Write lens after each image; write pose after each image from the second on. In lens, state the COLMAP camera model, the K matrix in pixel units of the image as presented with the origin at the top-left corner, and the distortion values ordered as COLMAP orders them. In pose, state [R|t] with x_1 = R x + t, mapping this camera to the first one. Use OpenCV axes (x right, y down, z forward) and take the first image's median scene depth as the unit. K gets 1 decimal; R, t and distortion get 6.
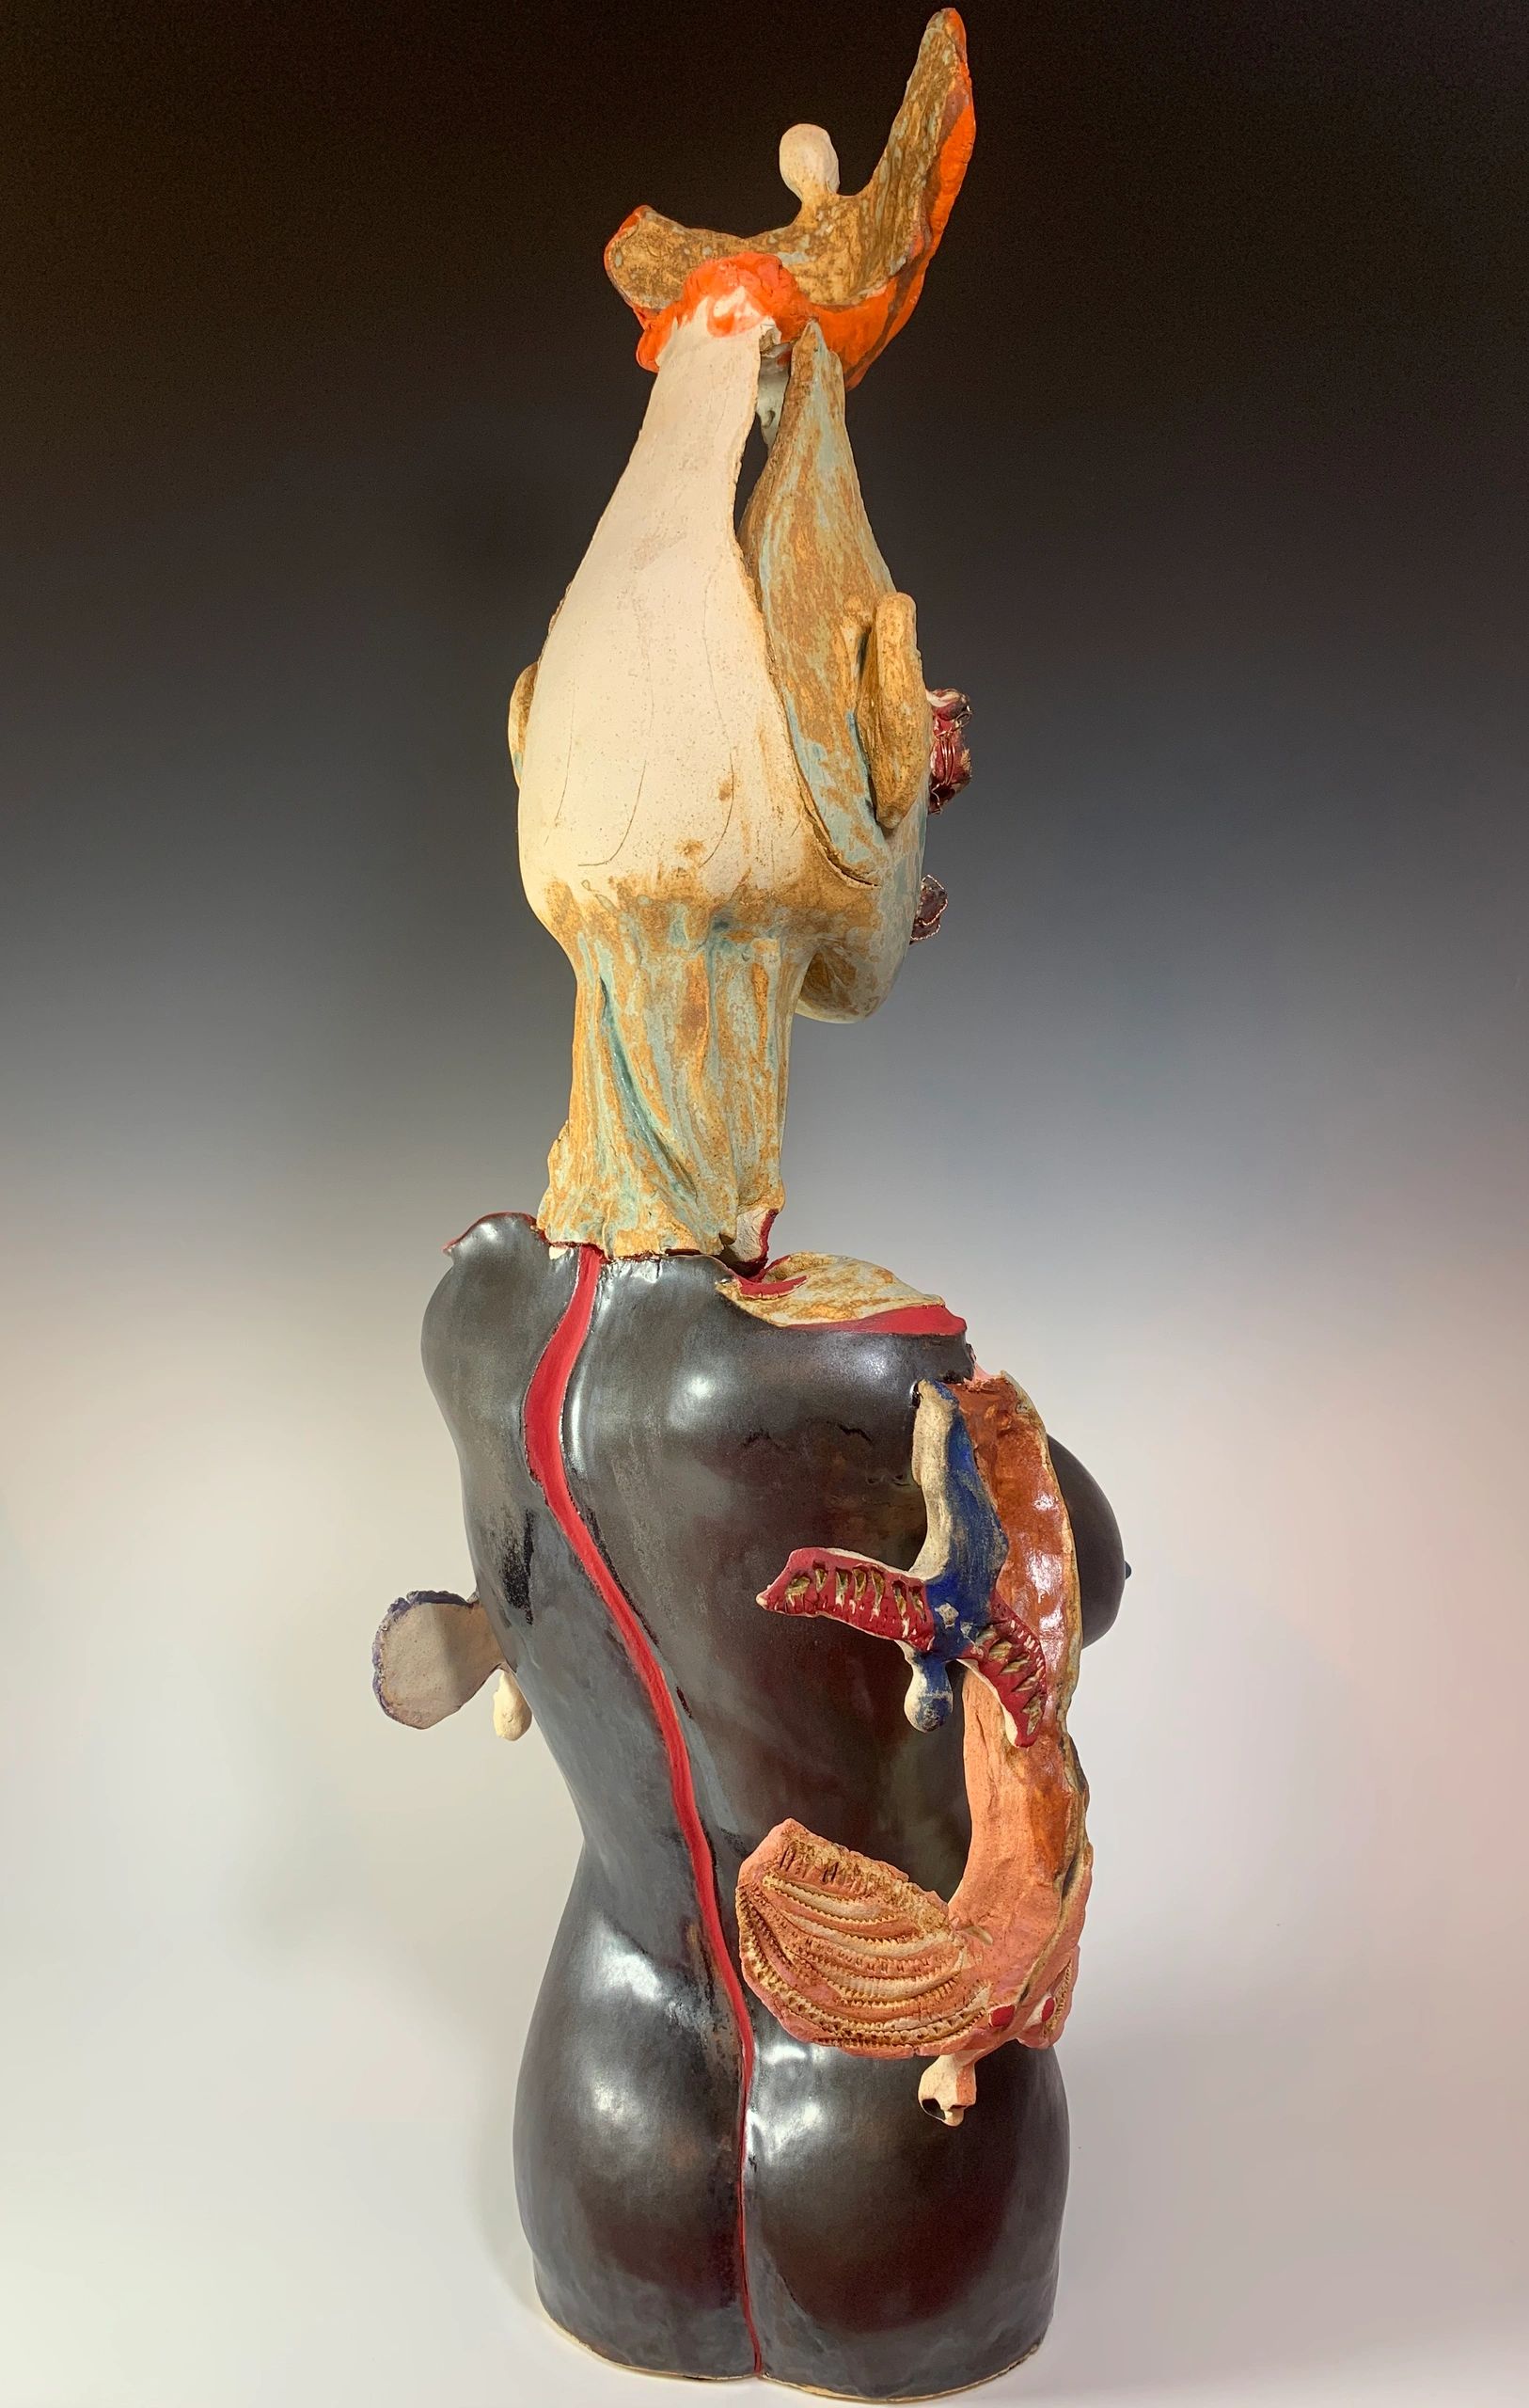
lens RADIAL K [[1879.6, 0, 770.6], [0, 1879.6, 1199.6], [0, 0, 1]] dist [0.005967, 0.009255]
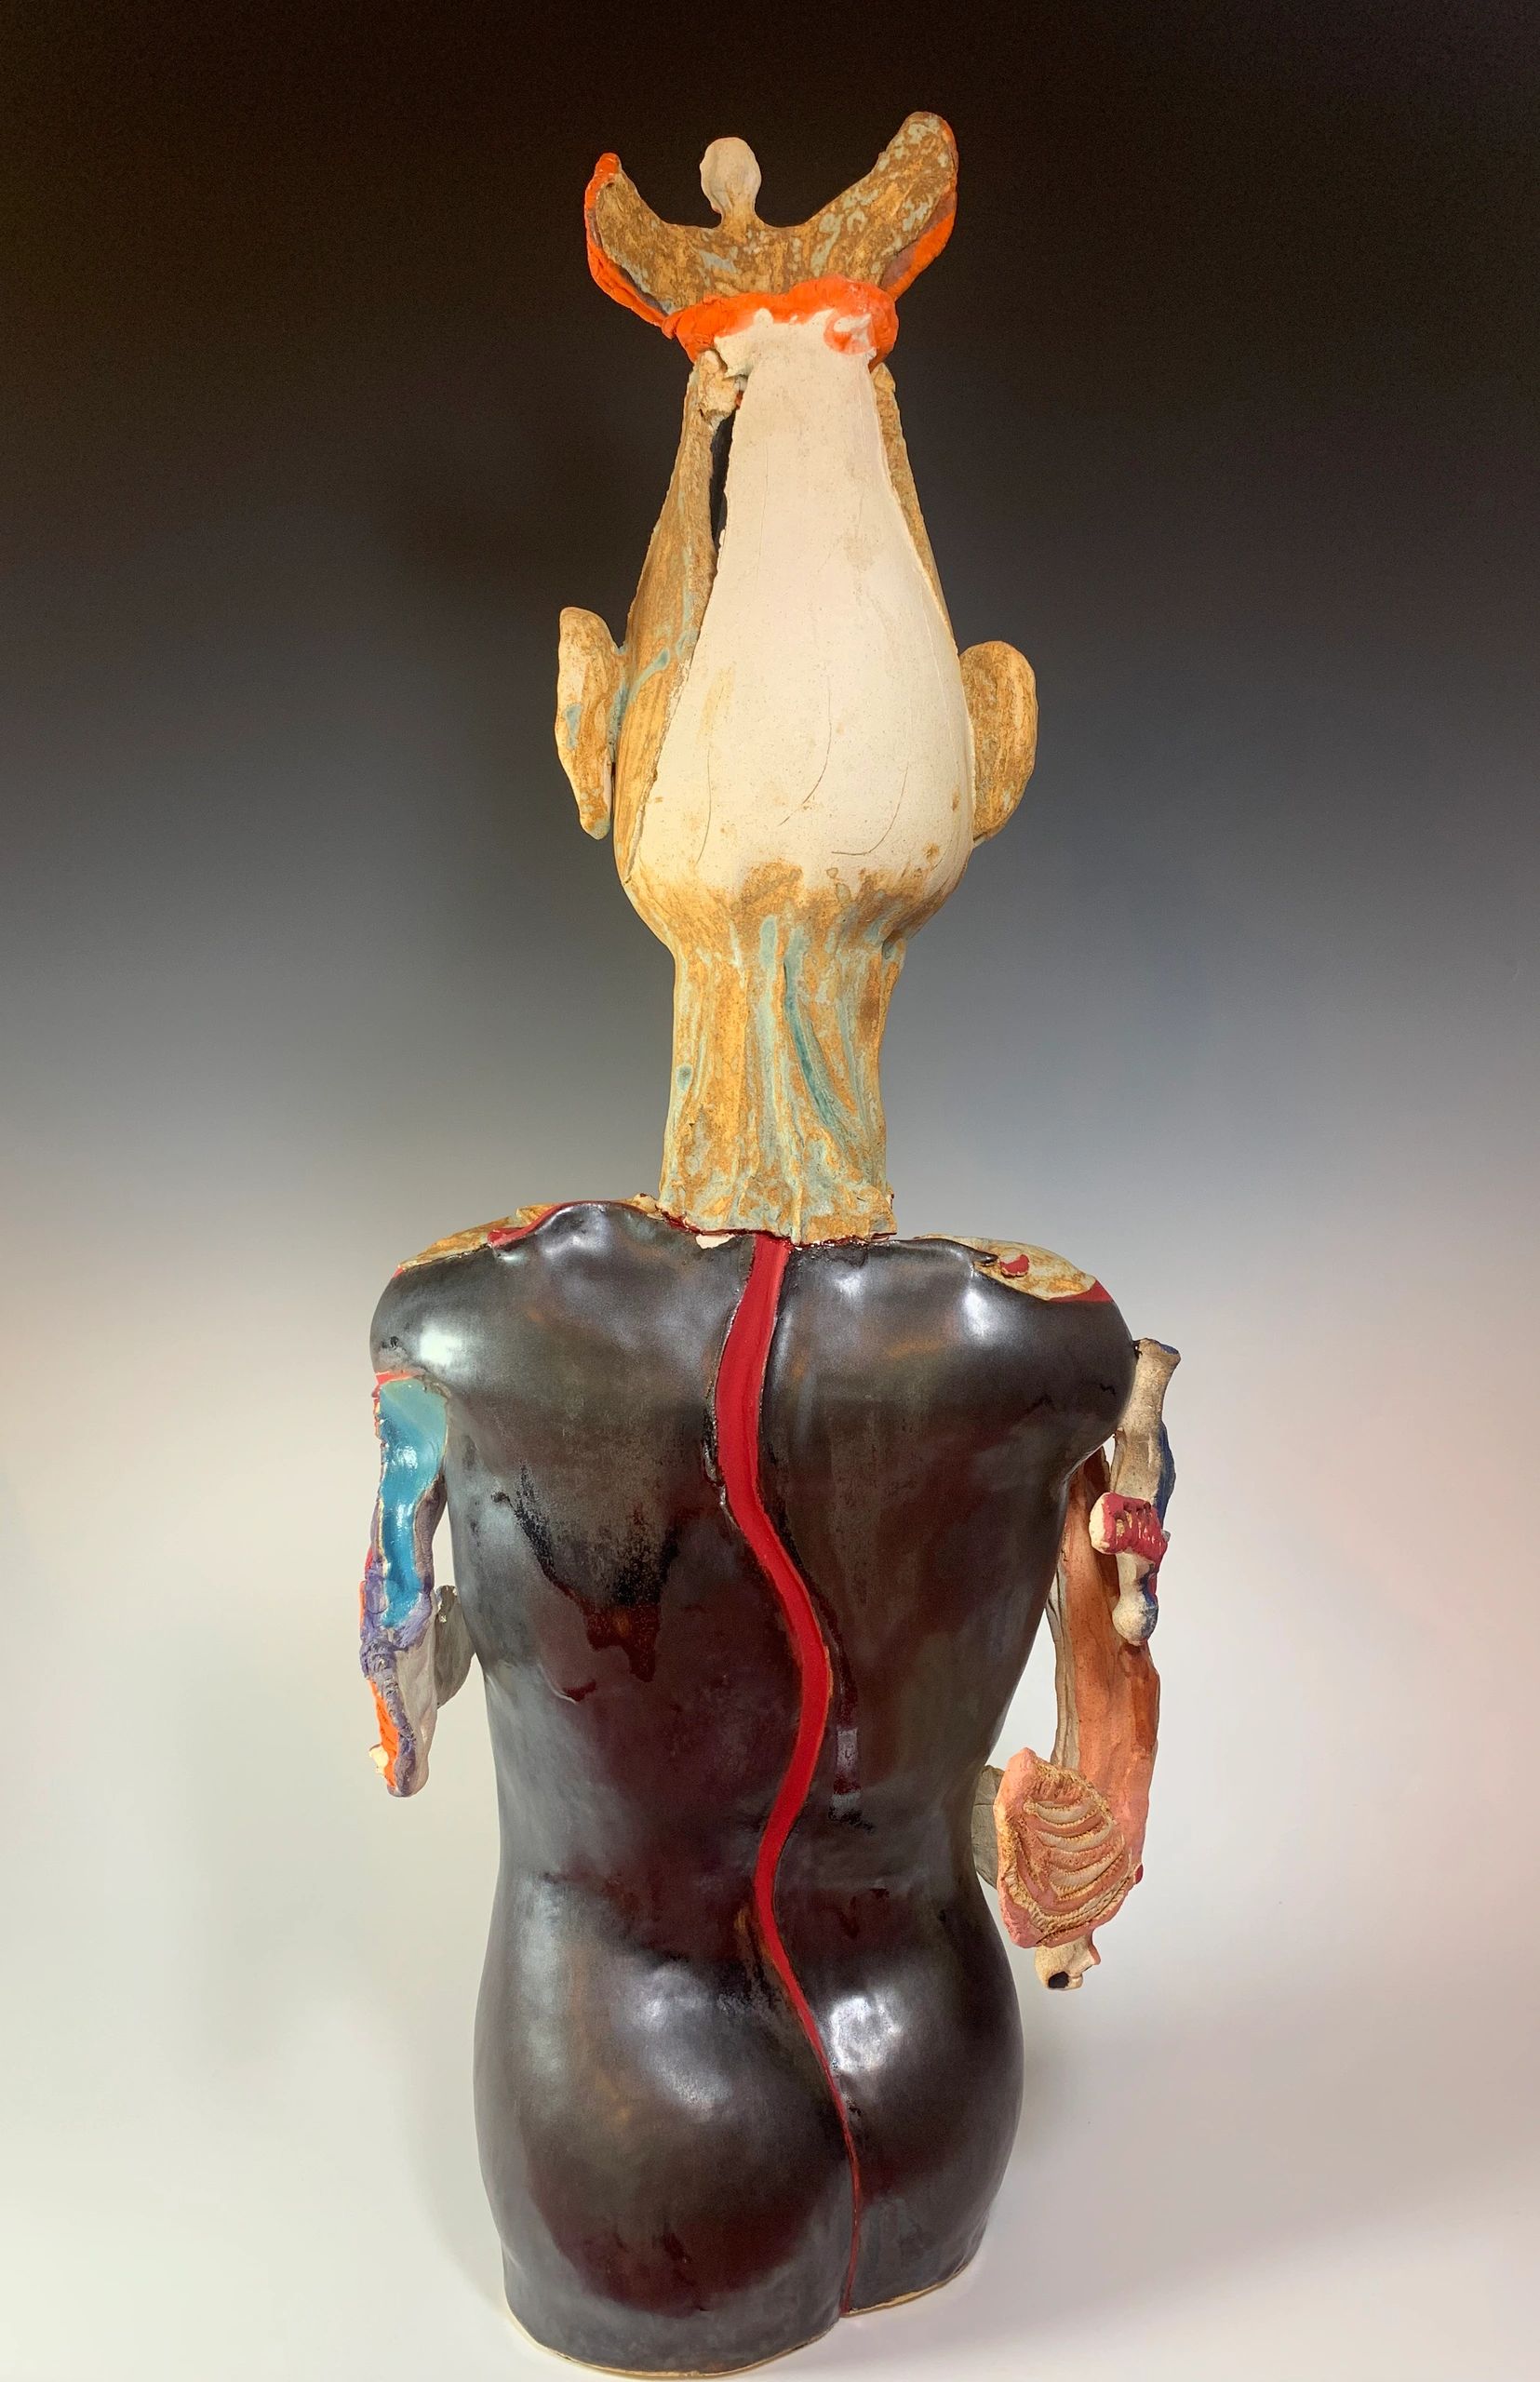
lens RADIAL K [[1867.8, 0, 786.6], [0, 1867.8, 1189.8], [0, 0, 1]] dist [0.008193, 0.009147]
pose [[0.690208, -0.005566, 0.723589, -0.815934], [0.006311, 0.999979, 0.001673, 0.000100], [-0.723583, 0.003412, 0.690229, 0.322246]]
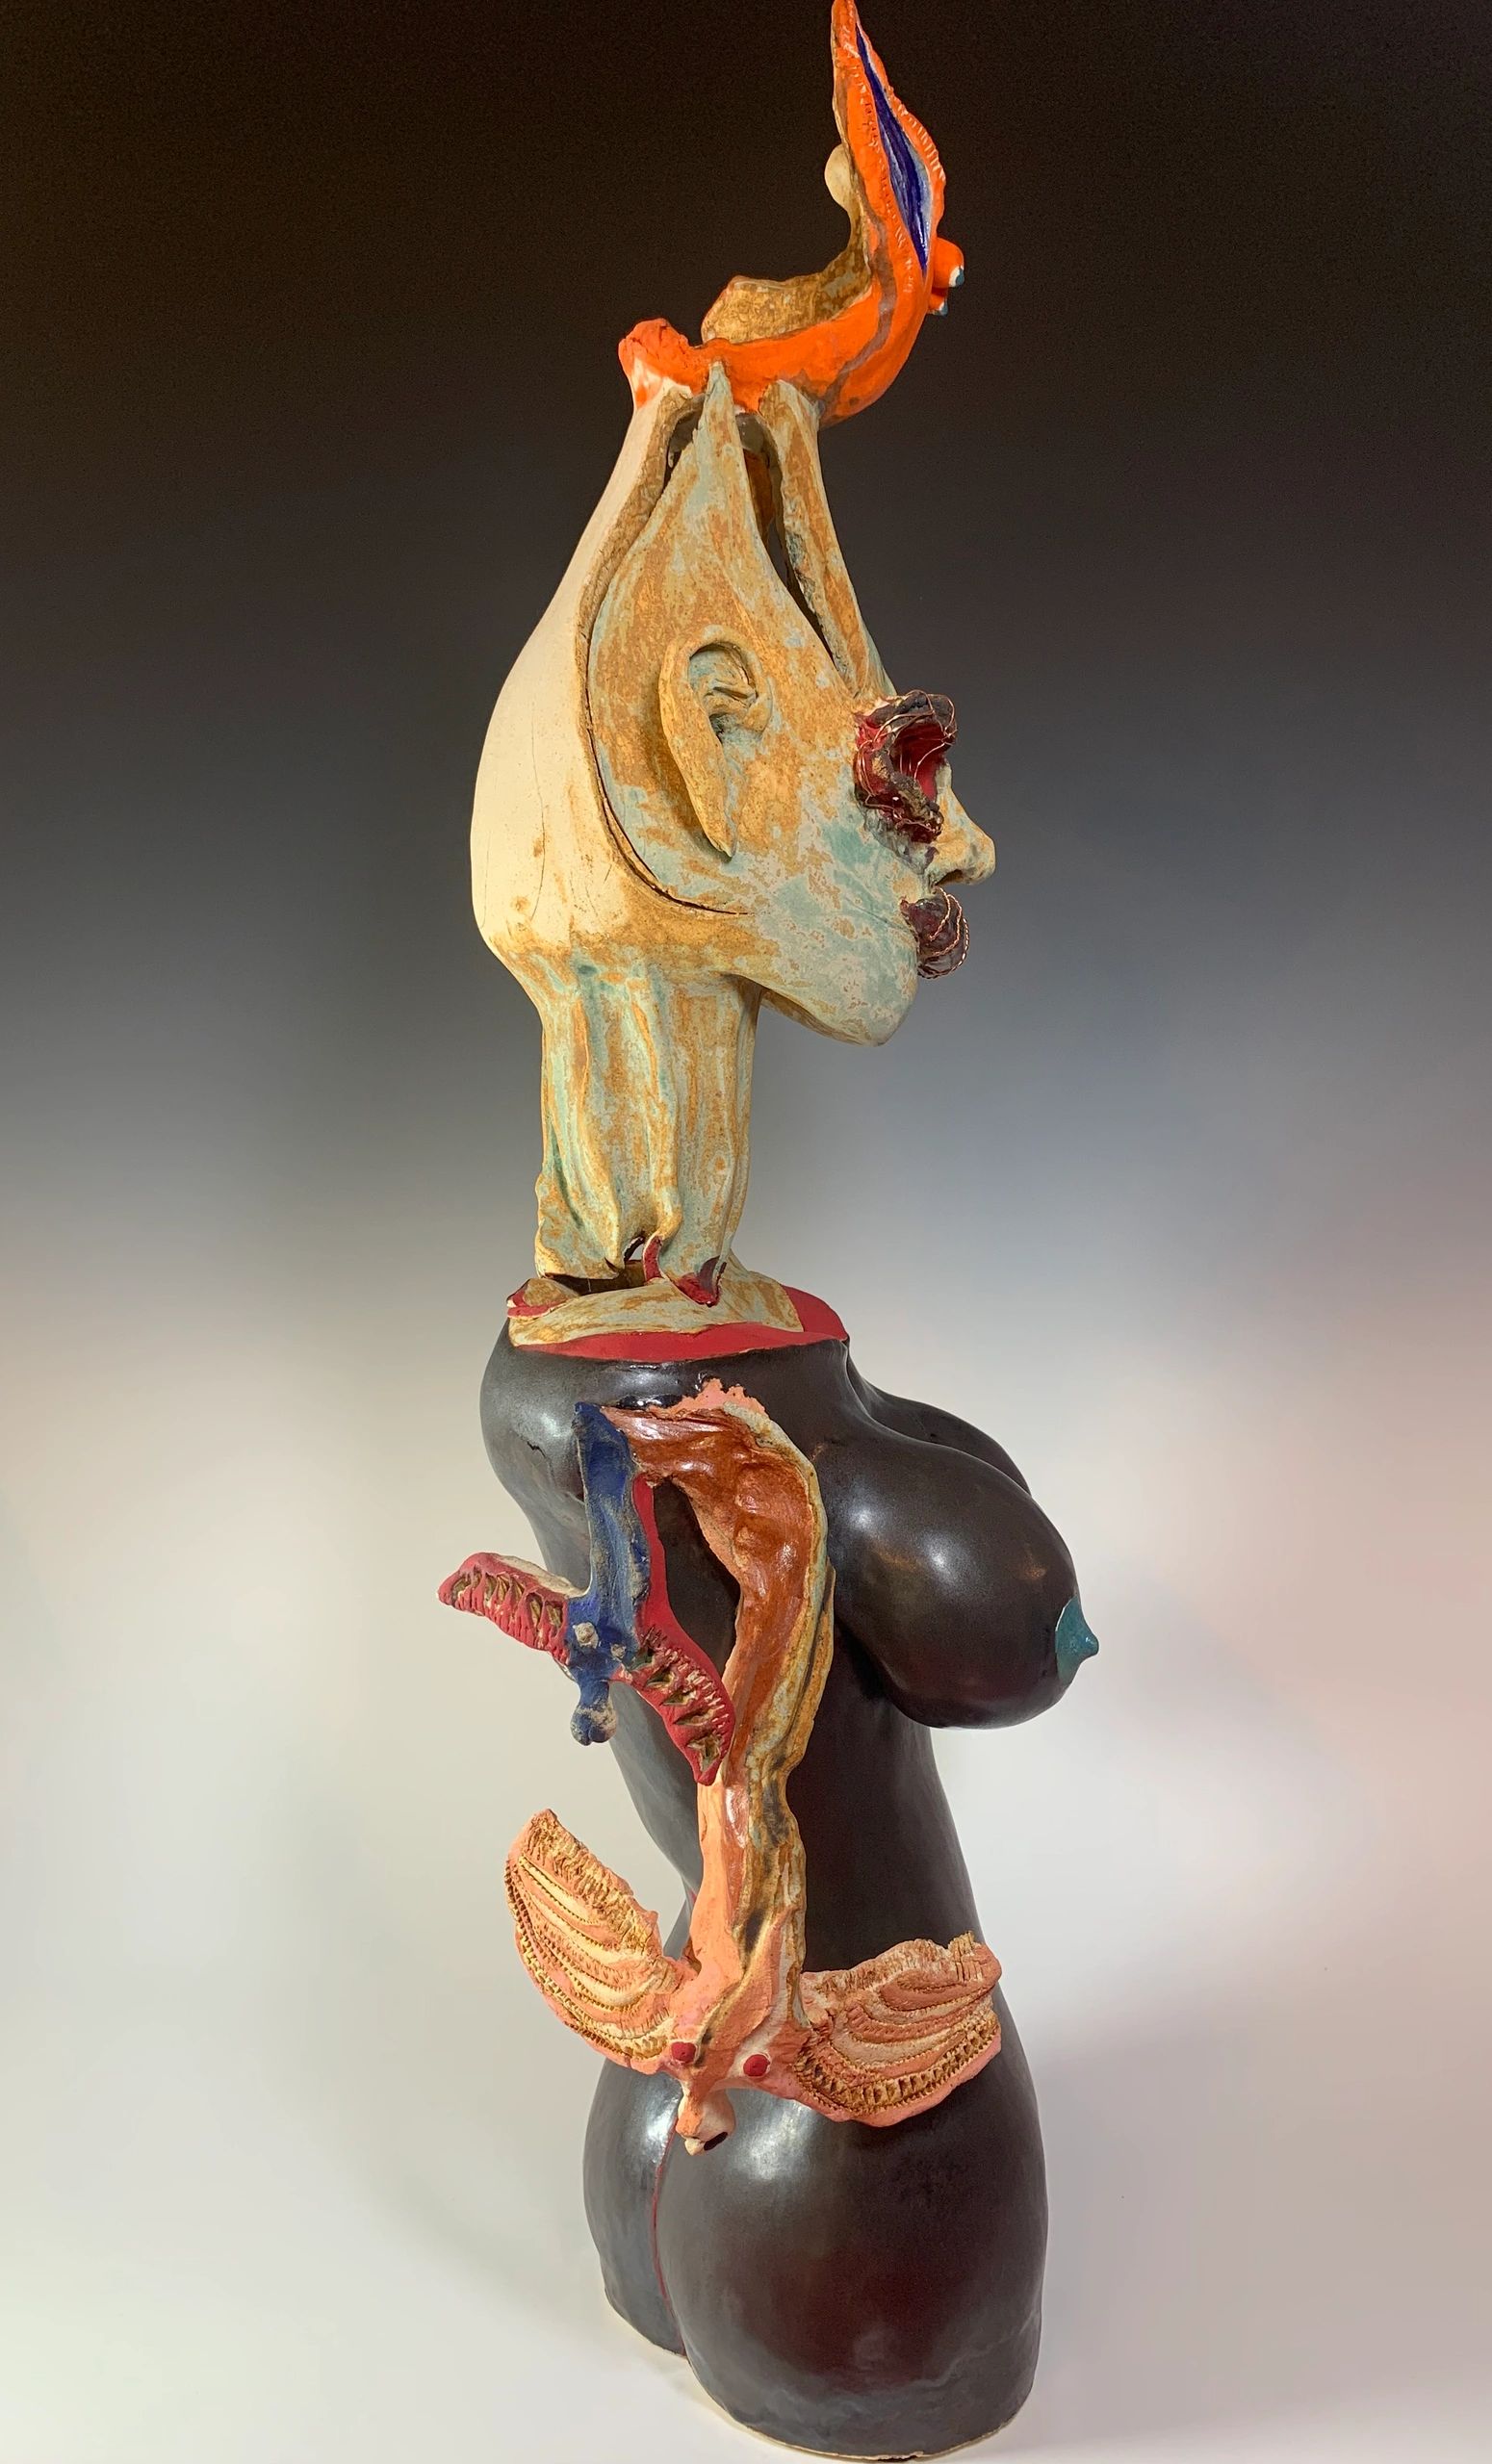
lens RADIAL K [[1940.5, 0, 770.9], [0, 1940.5, 1229.1], [0, 0, 1]] dist [0.016662, -0.009456]
pose [[0.737984, 0.001248, -0.674817, 0.786630], [-0.004369, 0.999986, -0.002929, 0.003947], [0.674804, 0.005110, 0.737979, 0.255306]]
